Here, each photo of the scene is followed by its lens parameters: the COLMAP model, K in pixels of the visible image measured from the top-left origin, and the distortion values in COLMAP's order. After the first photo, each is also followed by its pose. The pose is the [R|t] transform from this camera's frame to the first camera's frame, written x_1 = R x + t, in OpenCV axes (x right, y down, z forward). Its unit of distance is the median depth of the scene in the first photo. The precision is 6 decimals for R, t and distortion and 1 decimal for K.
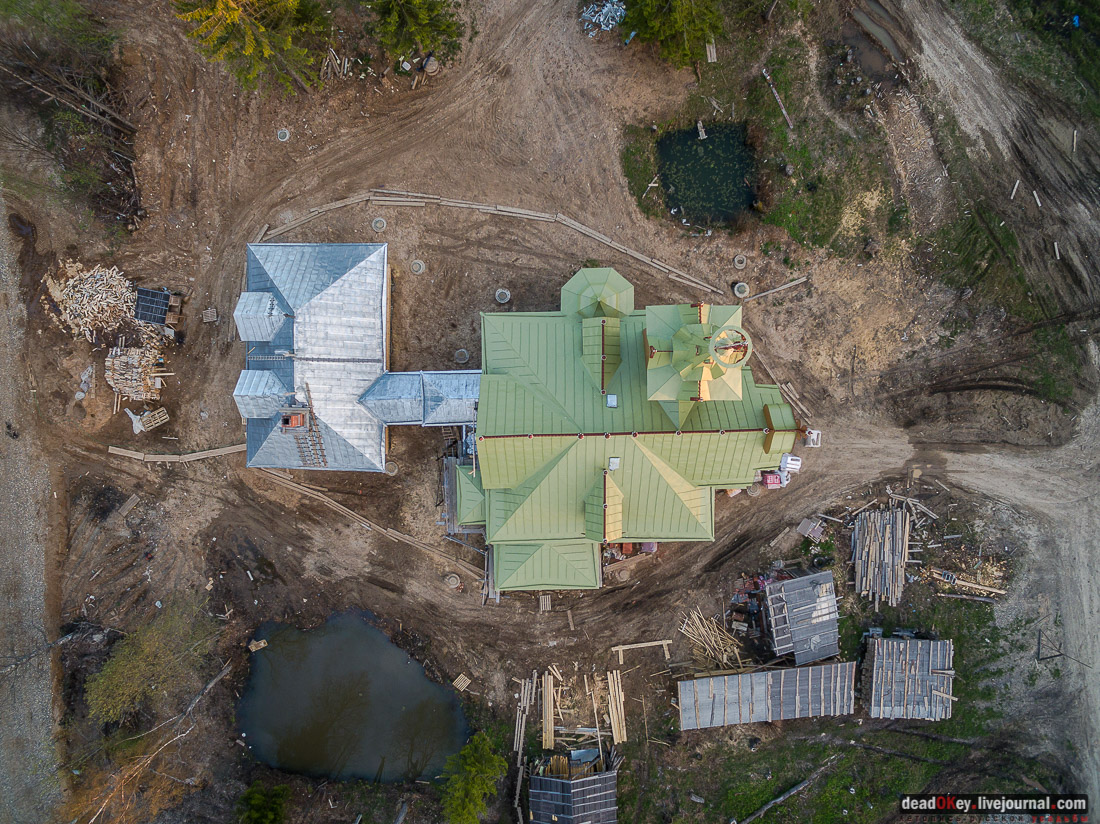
lens RADIAL K [[635.4, 0, 548.5], [0, 635.4, 411.2], [0, 0, 1]] dist [-0.126248, 0.089149]
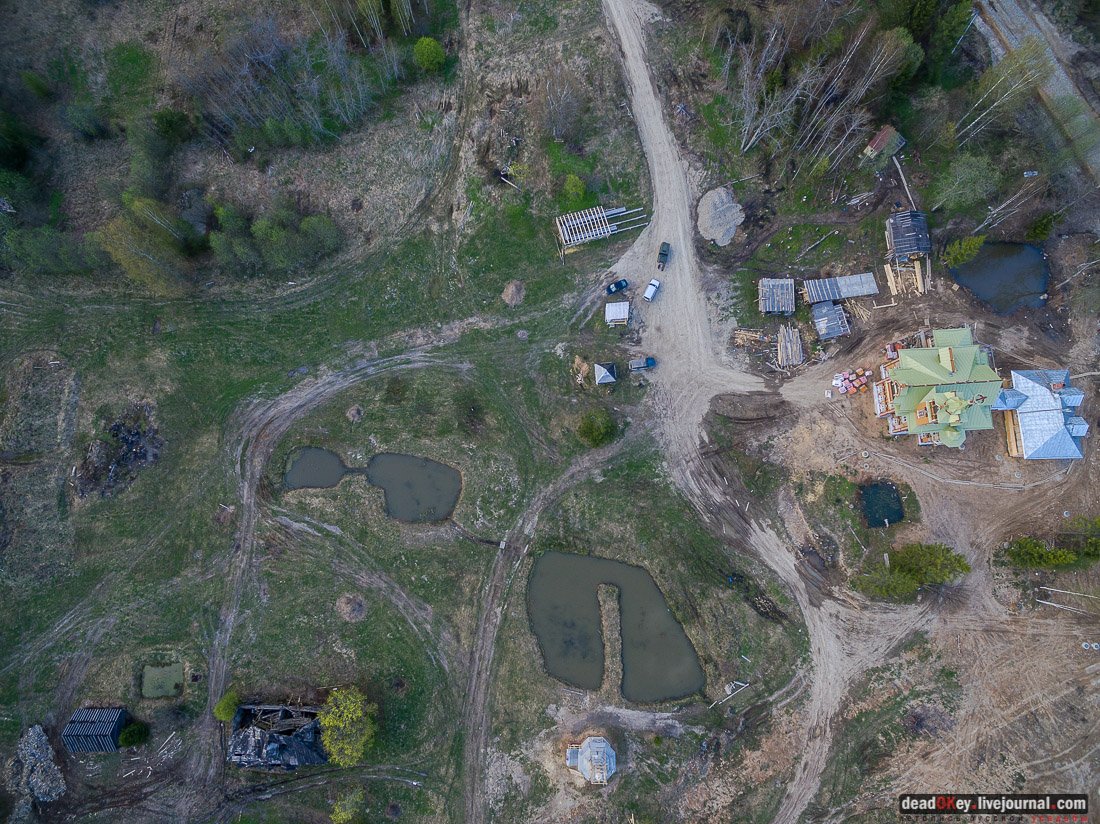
lens RADIAL K [[635.4, 0, 548.5], [0, 635.4, 411.2], [0, 0, 1]] dist [-0.126248, 0.089149]
pose [[-0.998259, 0.045697, 0.037297, 1.386509], [-0.041025, -0.992209, 0.117632, -0.253357], [0.042382, 0.115897, 0.992357, -1.367709]]
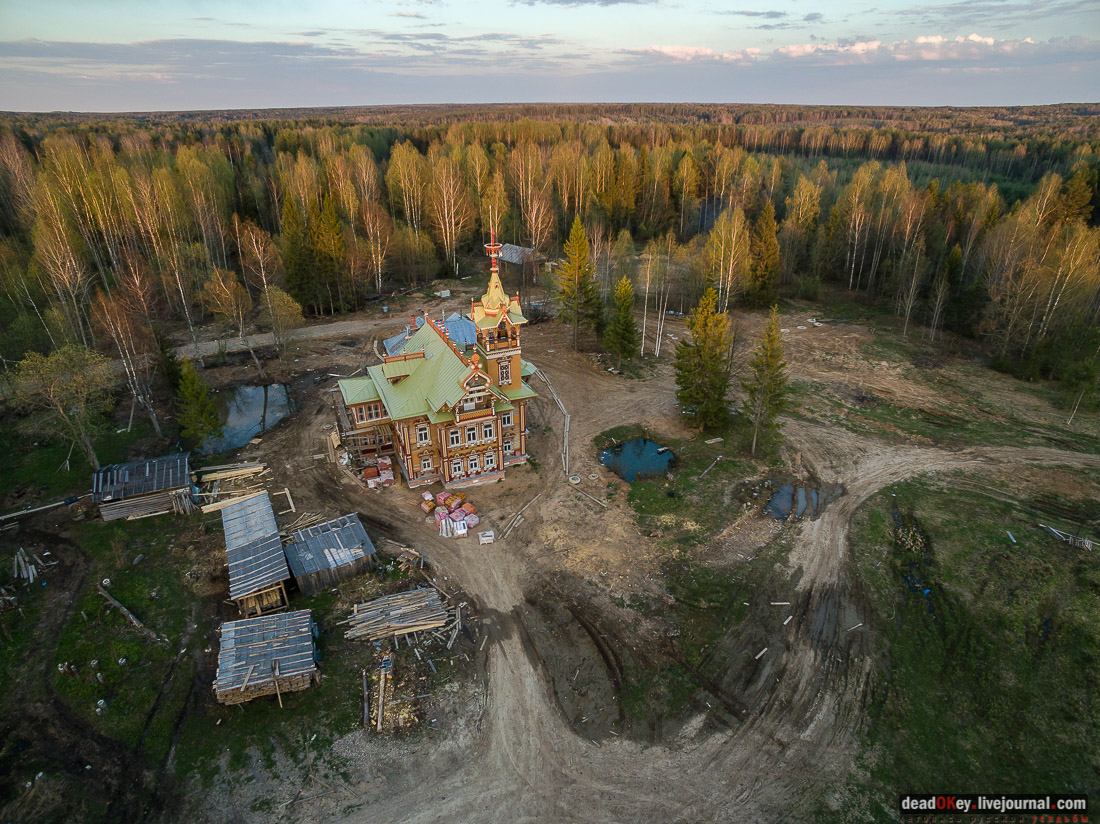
lens RADIAL K [[635.4, 0, 548.5], [0, 635.4, 411.2], [0, 0, 1]] dist [-0.126248, 0.089149]
pose [[0.386750, 0.426304, -0.817734, 1.319713], [-0.920782, 0.129623, -0.367911, 0.337213], [-0.050845, 0.895244, 0.442665, 0.259298]]
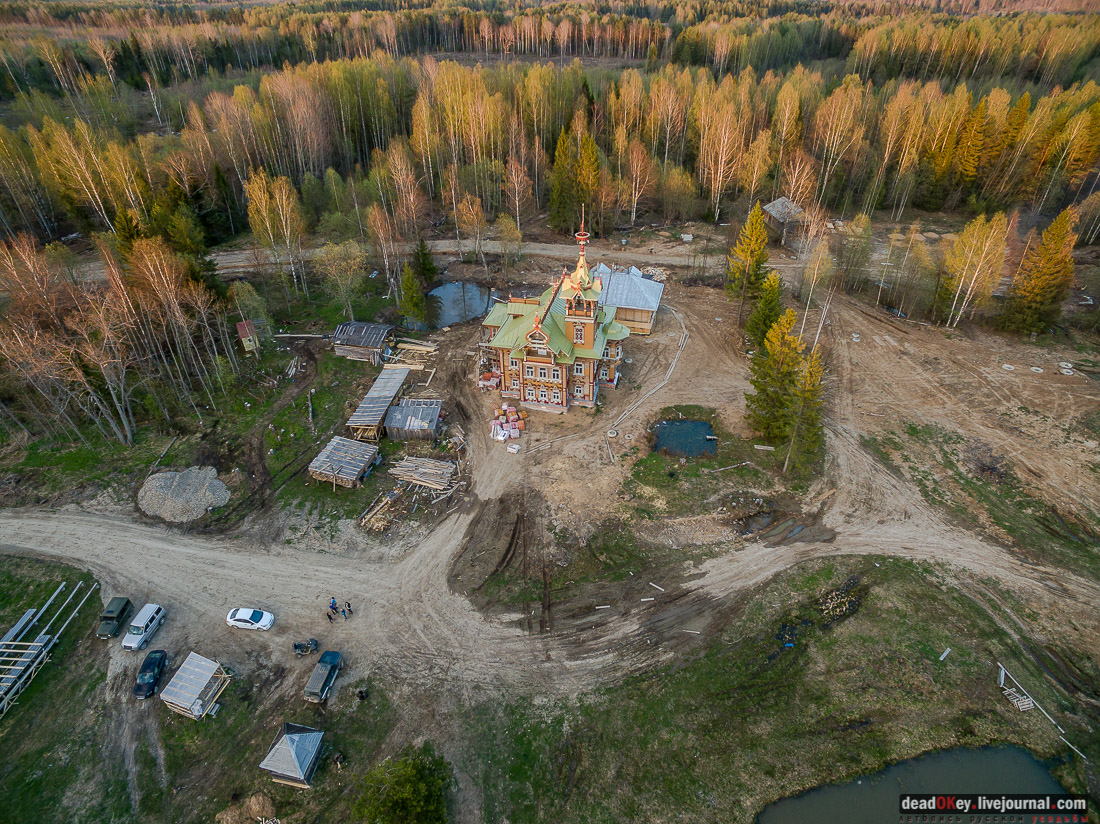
lens RADIAL K [[635.4, 0, 548.5], [0, 635.4, 411.2], [0, 0, 1]] dist [-0.126248, 0.089149]
pose [[-0.242522, 0.582607, -0.775727, 1.592218], [-0.969790, -0.167245, 0.177585, -0.313650], [-0.026274, 0.795360, 0.605567, -0.061498]]
